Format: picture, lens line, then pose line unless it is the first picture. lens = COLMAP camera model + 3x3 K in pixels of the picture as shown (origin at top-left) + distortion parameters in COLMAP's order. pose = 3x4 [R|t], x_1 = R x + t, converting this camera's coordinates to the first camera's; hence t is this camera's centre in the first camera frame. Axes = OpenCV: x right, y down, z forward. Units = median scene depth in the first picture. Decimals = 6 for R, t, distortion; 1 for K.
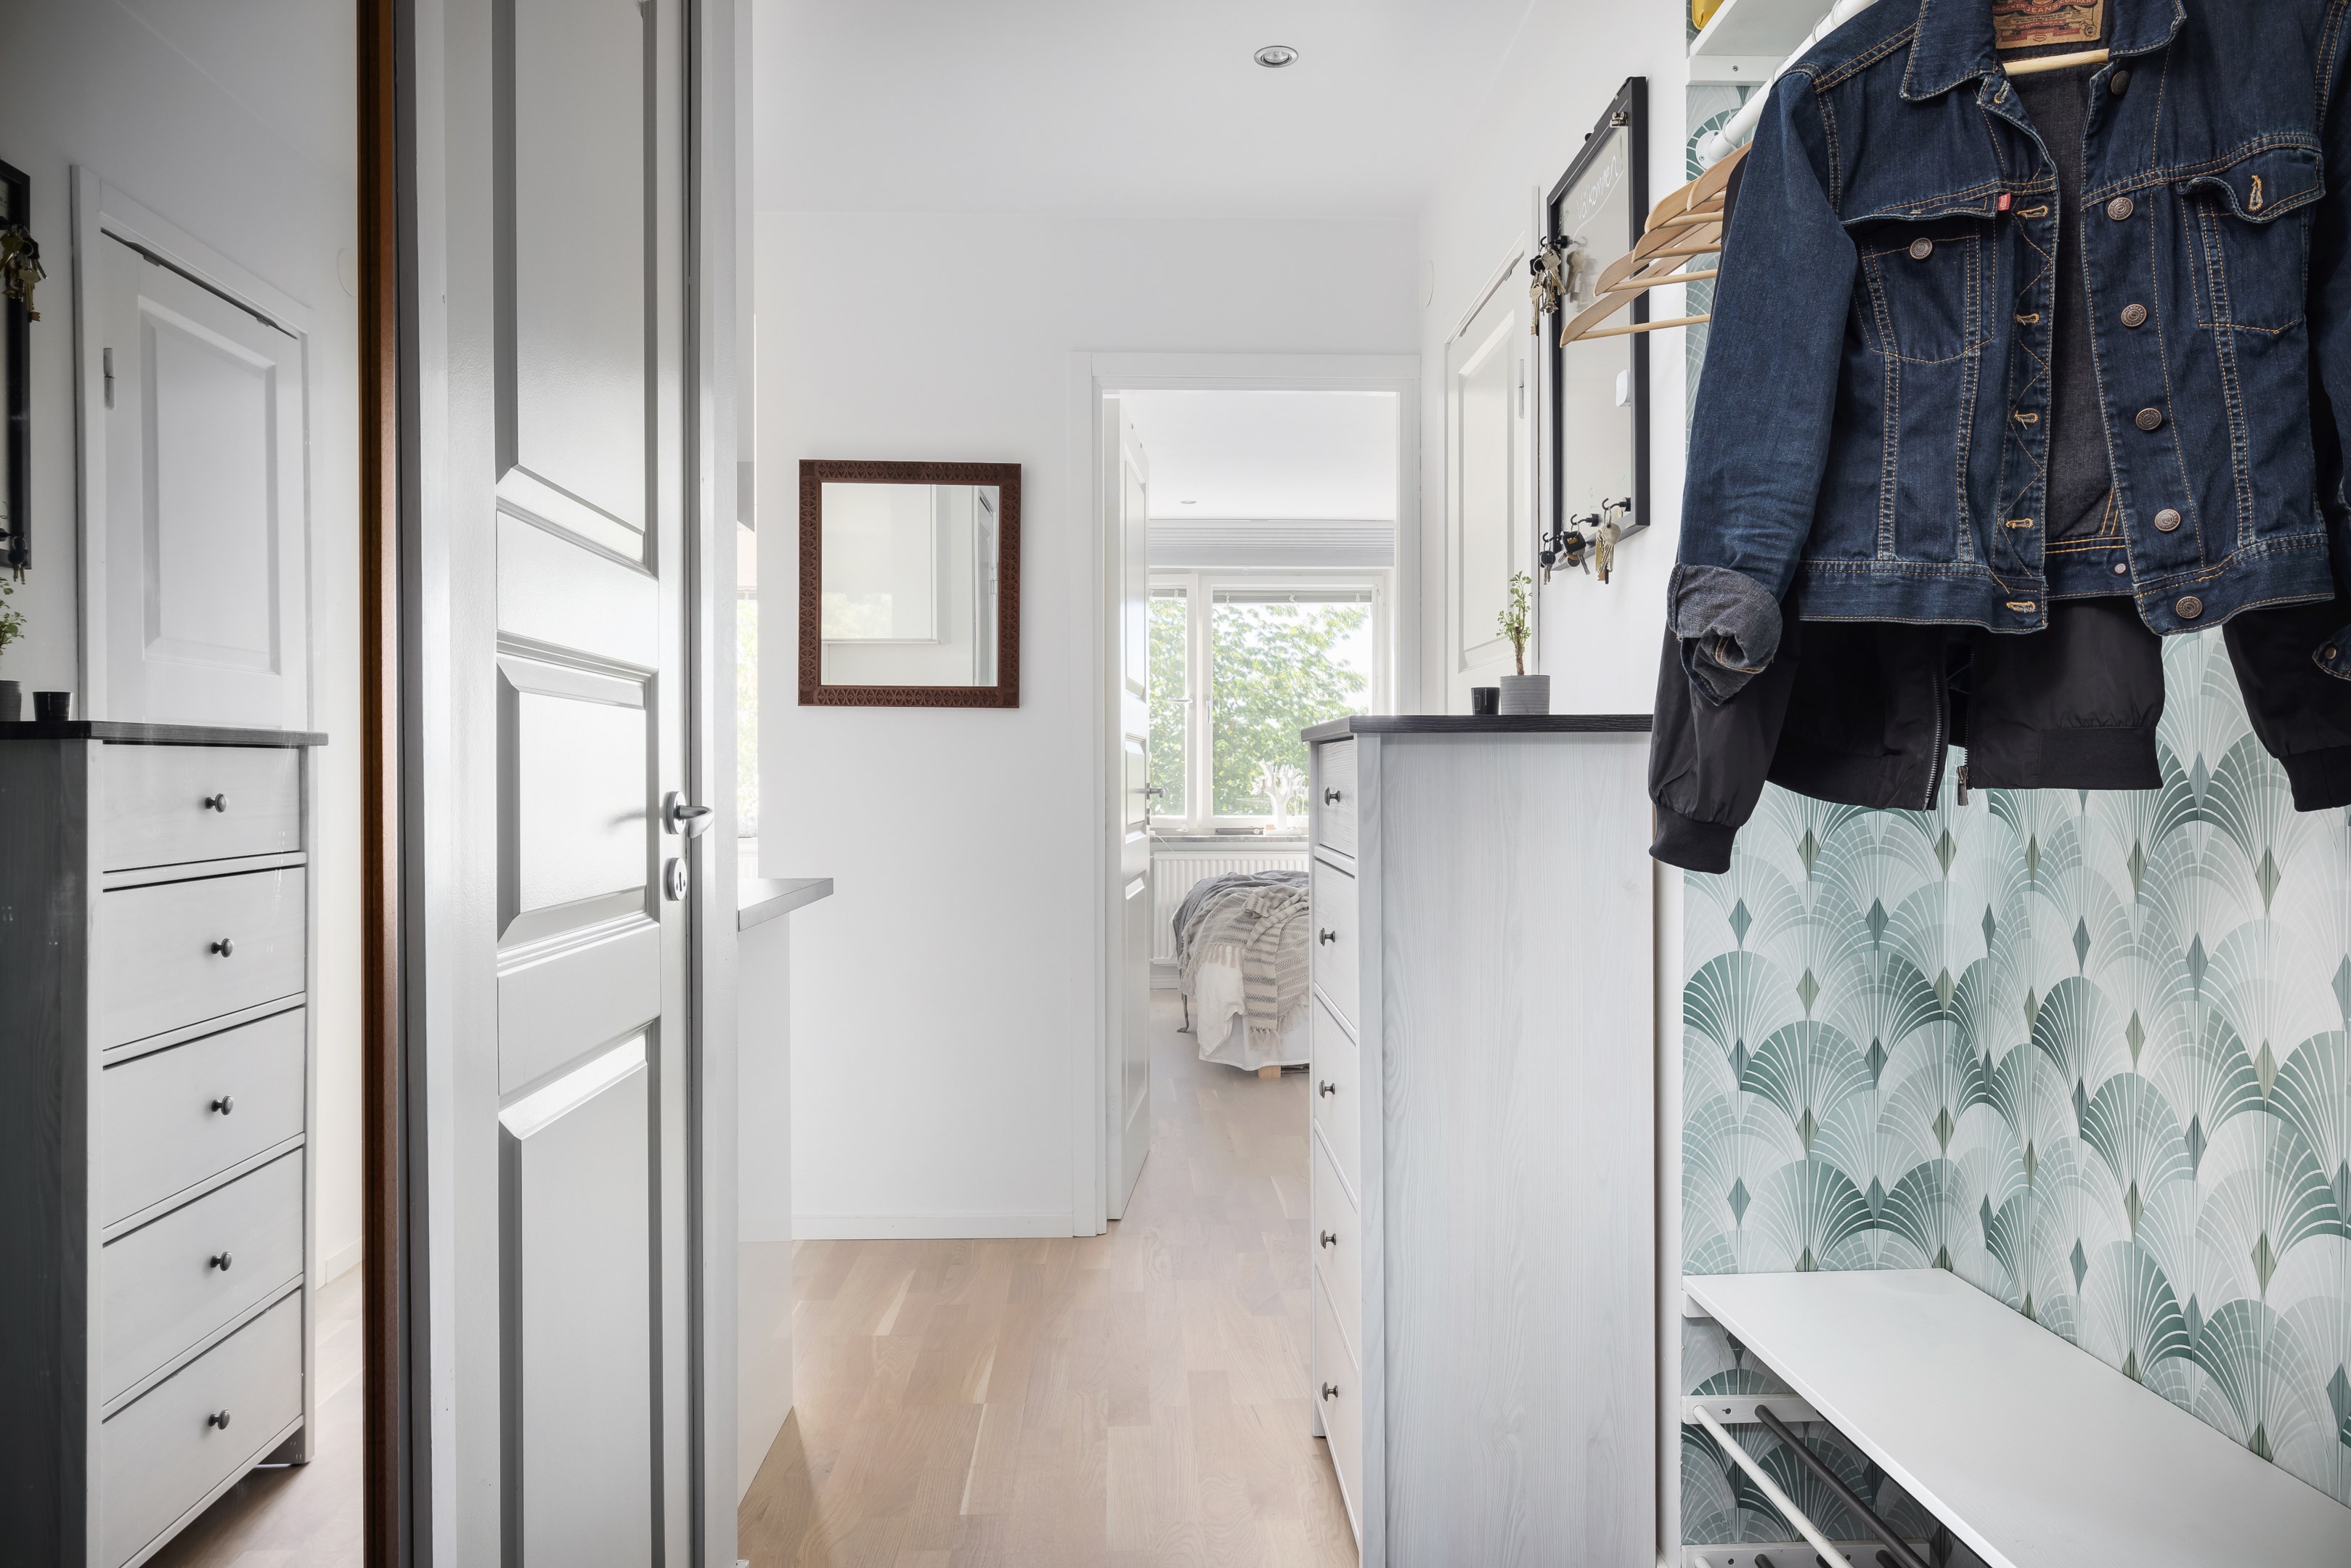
lens RADIAL K [[1498.7, 0, 1177.3], [0, 1498.7, 787.0], [0, 0, 1]] dist [0.000101, -0.000002]
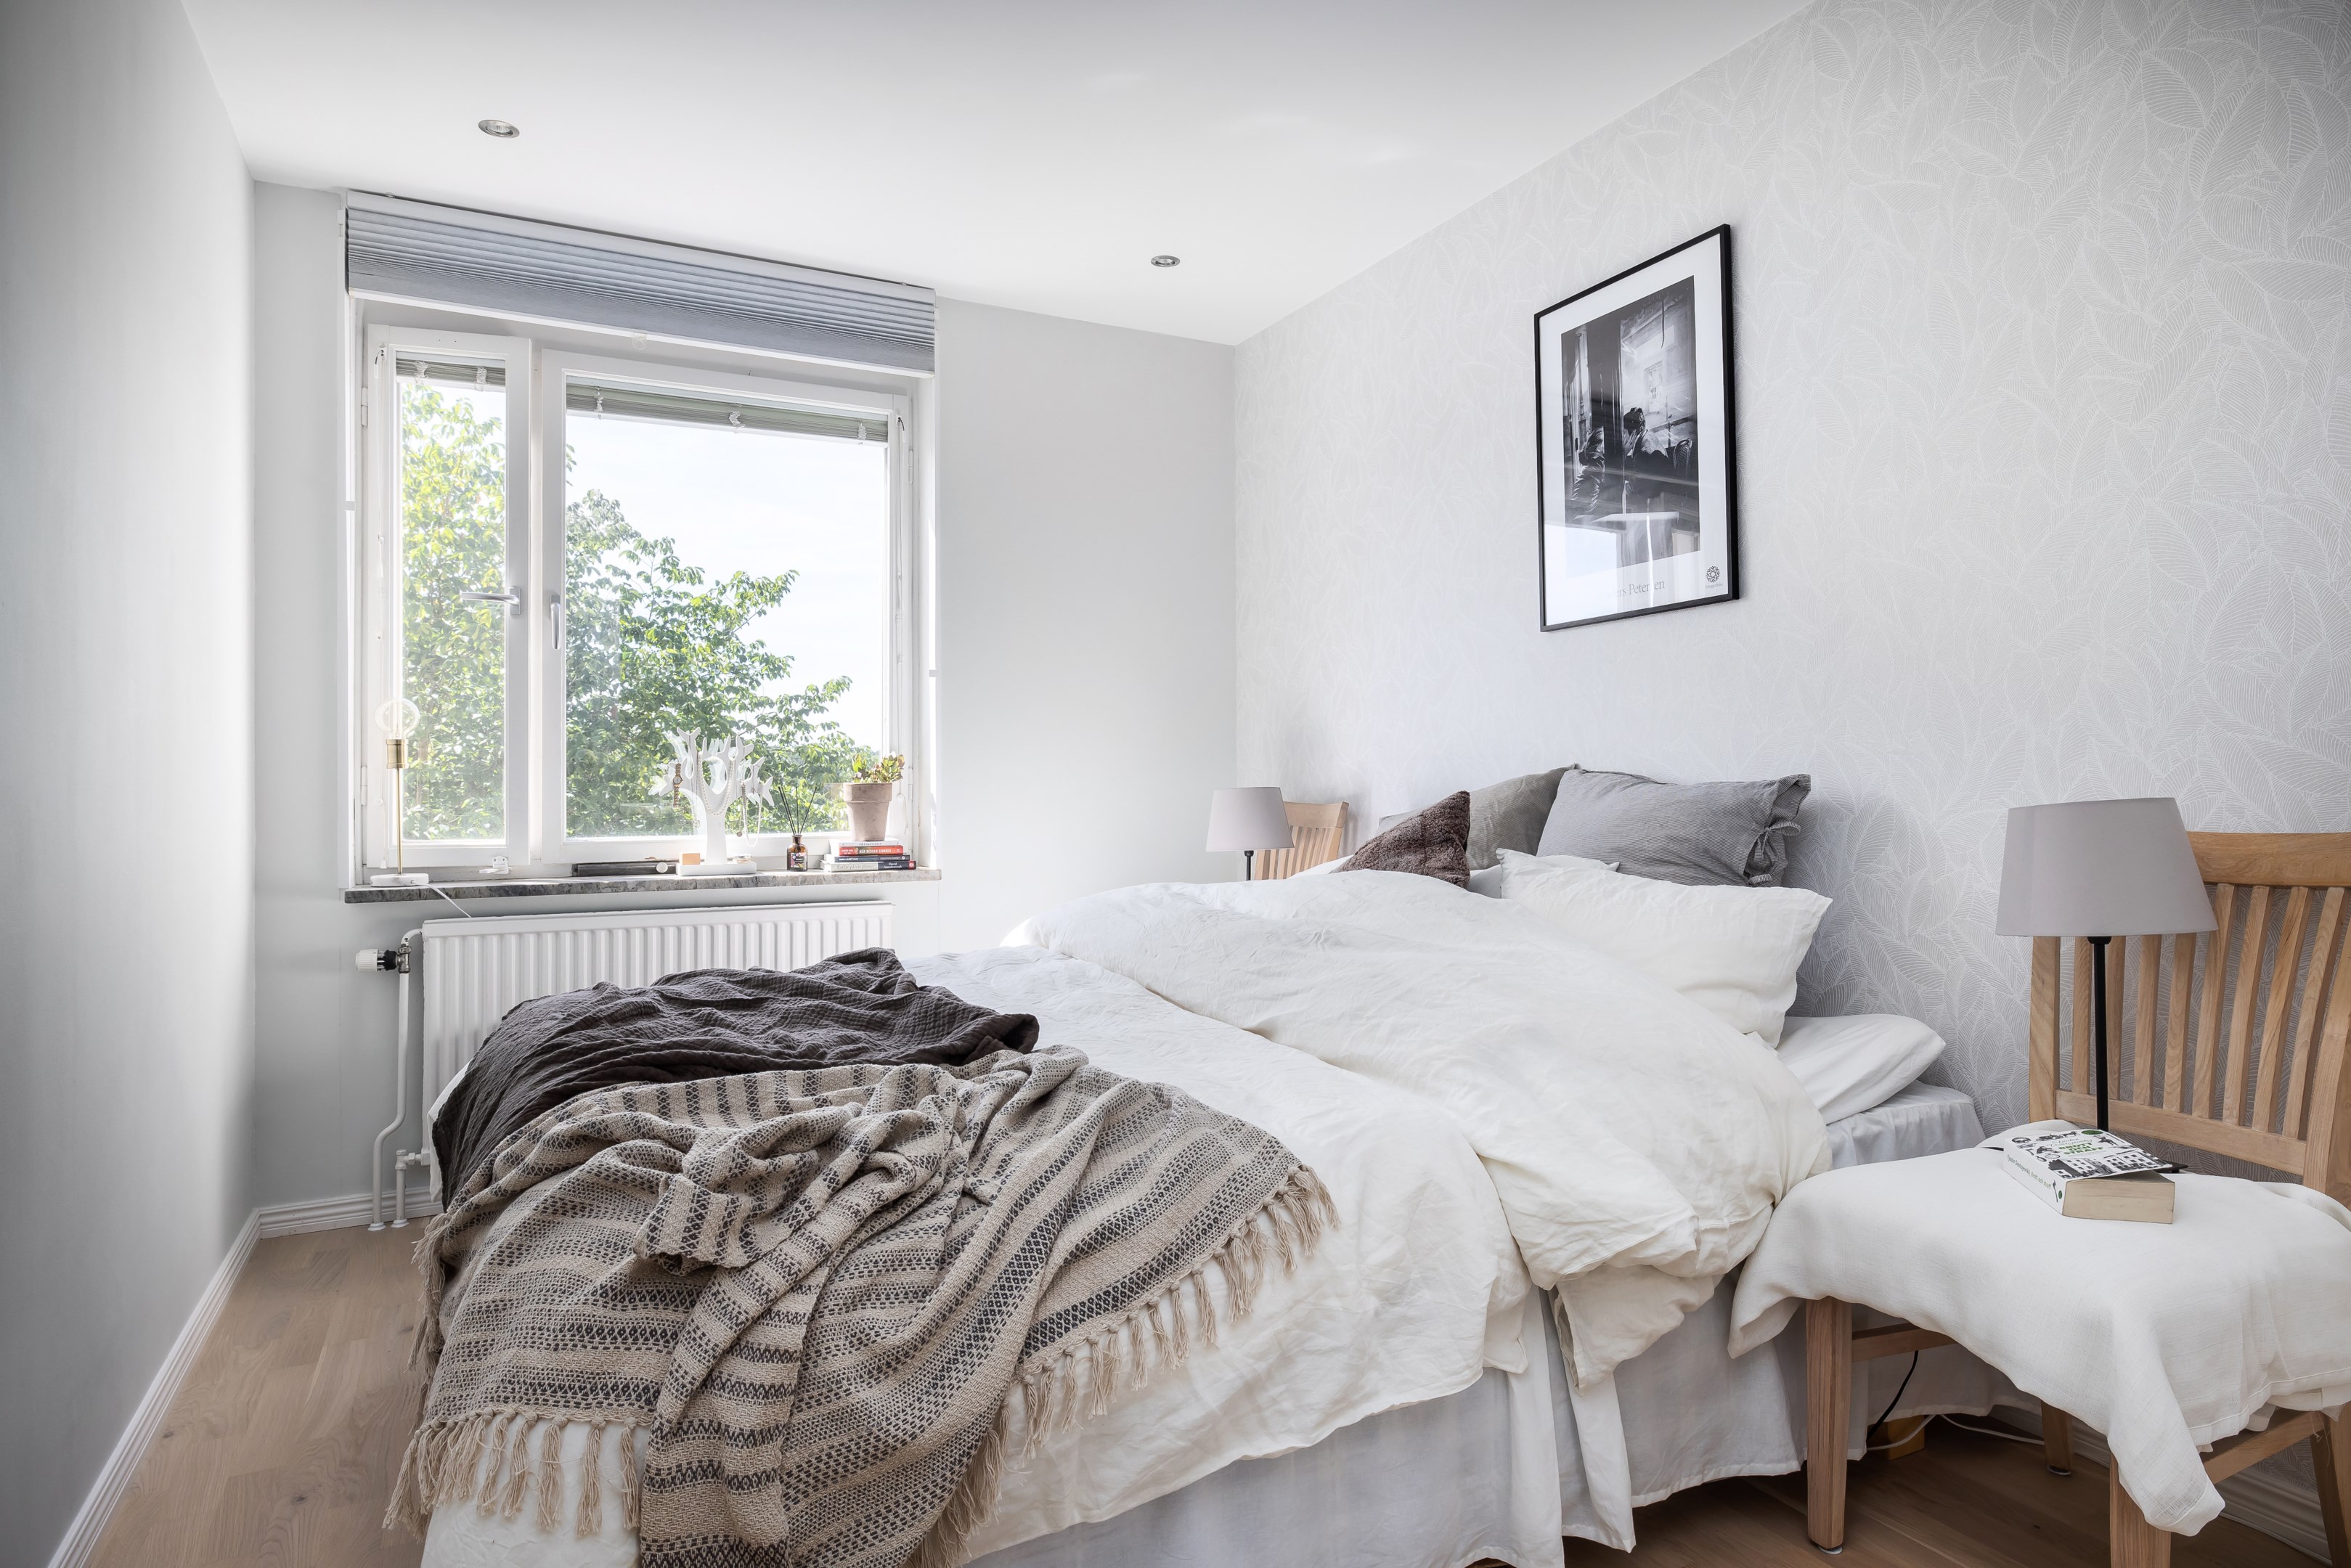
lens RADIAL K [[1320.5, 0, 1191.0], [0, 1320.5, 780.7], [0, 0, 1]] dist [0.002306, 0.001534]
pose [[0.902362, 0.001119, 0.430977, 0.021675], [0.002631, 0.999964, -0.008106, 0.004534], [-0.430971, 0.008449, 0.902326, 0.517399]]
